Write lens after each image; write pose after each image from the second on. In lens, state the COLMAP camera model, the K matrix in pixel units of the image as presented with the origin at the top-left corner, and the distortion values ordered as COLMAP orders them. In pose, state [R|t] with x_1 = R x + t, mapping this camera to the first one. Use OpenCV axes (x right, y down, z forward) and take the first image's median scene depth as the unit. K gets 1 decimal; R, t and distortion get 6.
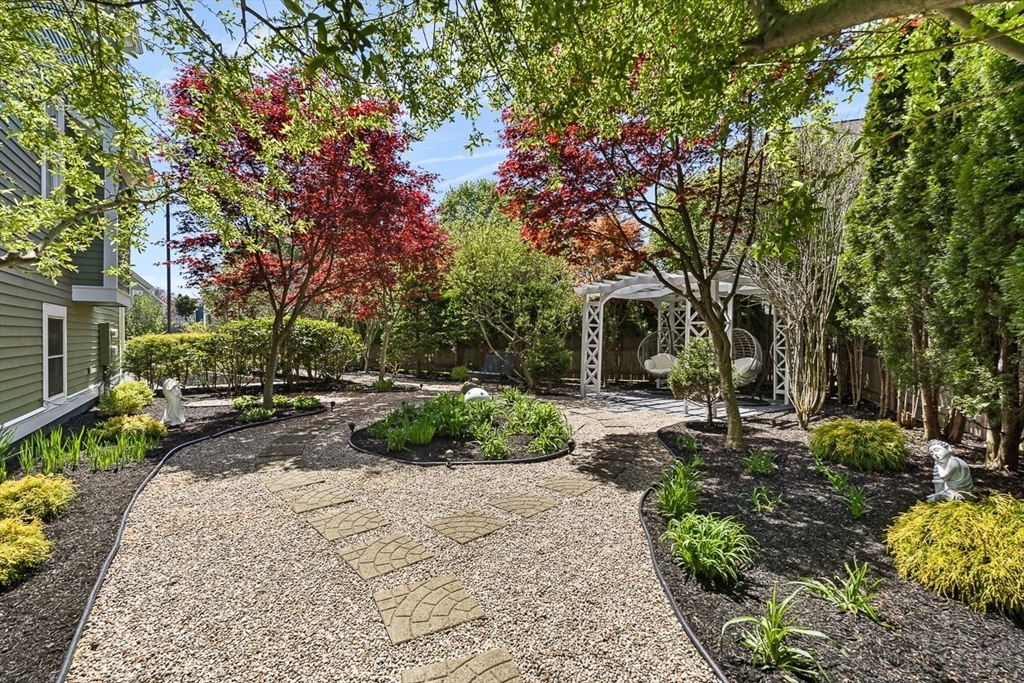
lens RADIAL K [[460.2, 0, 510.0], [0, 460.2, 338.2], [0, 0, 1]] dist [-0.004610, -0.000512]
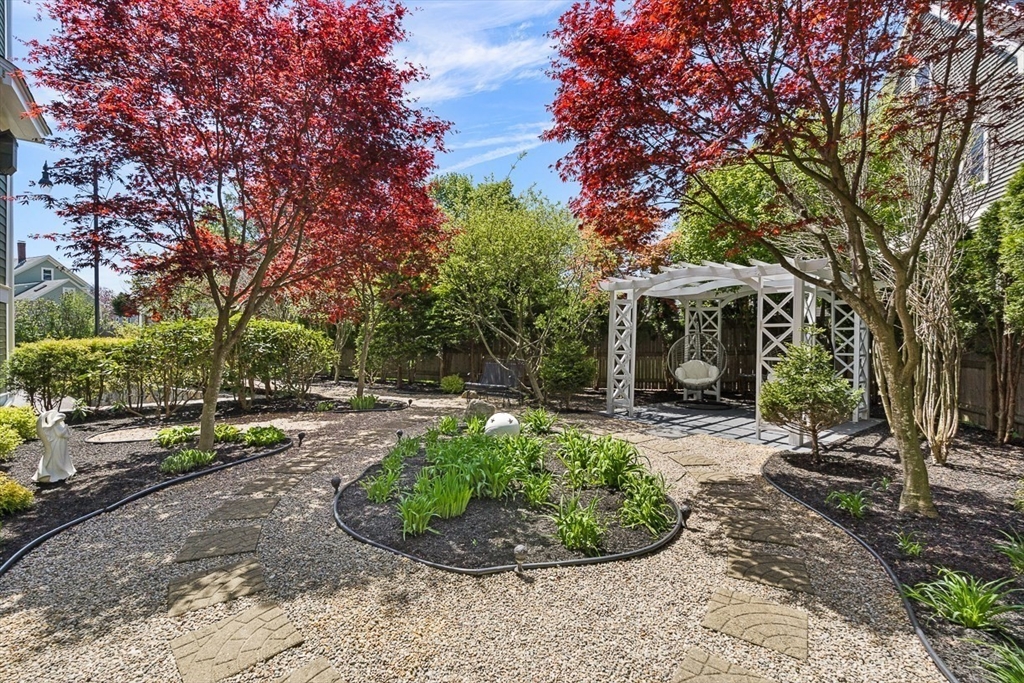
lens RADIAL K [[460.2, 0, 511.7], [0, 460.2, 338.1], [0, 0, 1]] dist [-0.004610, -0.000512]
pose [[0.996715, -0.001591, 0.080967, -0.098640], [0.001682, 0.999998, -0.001056, -0.010146], [-0.080965, 0.001189, 0.996716, 0.215141]]
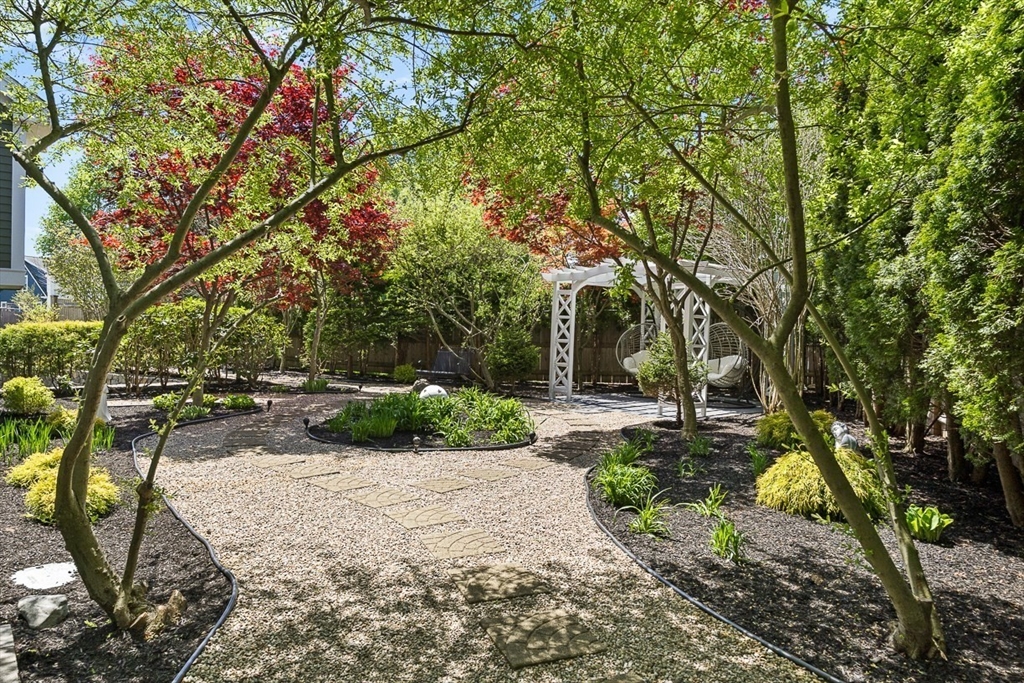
lens RADIAL K [[666.6, 0, 505.8], [0, 666.6, 338.7], [0, 0, 1]] dist [-0.002818, -0.000509]
pose [[0.997420, 0.008900, 0.071227, -0.019817], [-0.009753, 0.999885, 0.011638, -0.000996], [-0.071116, -0.012302, 0.997392, -0.278831]]
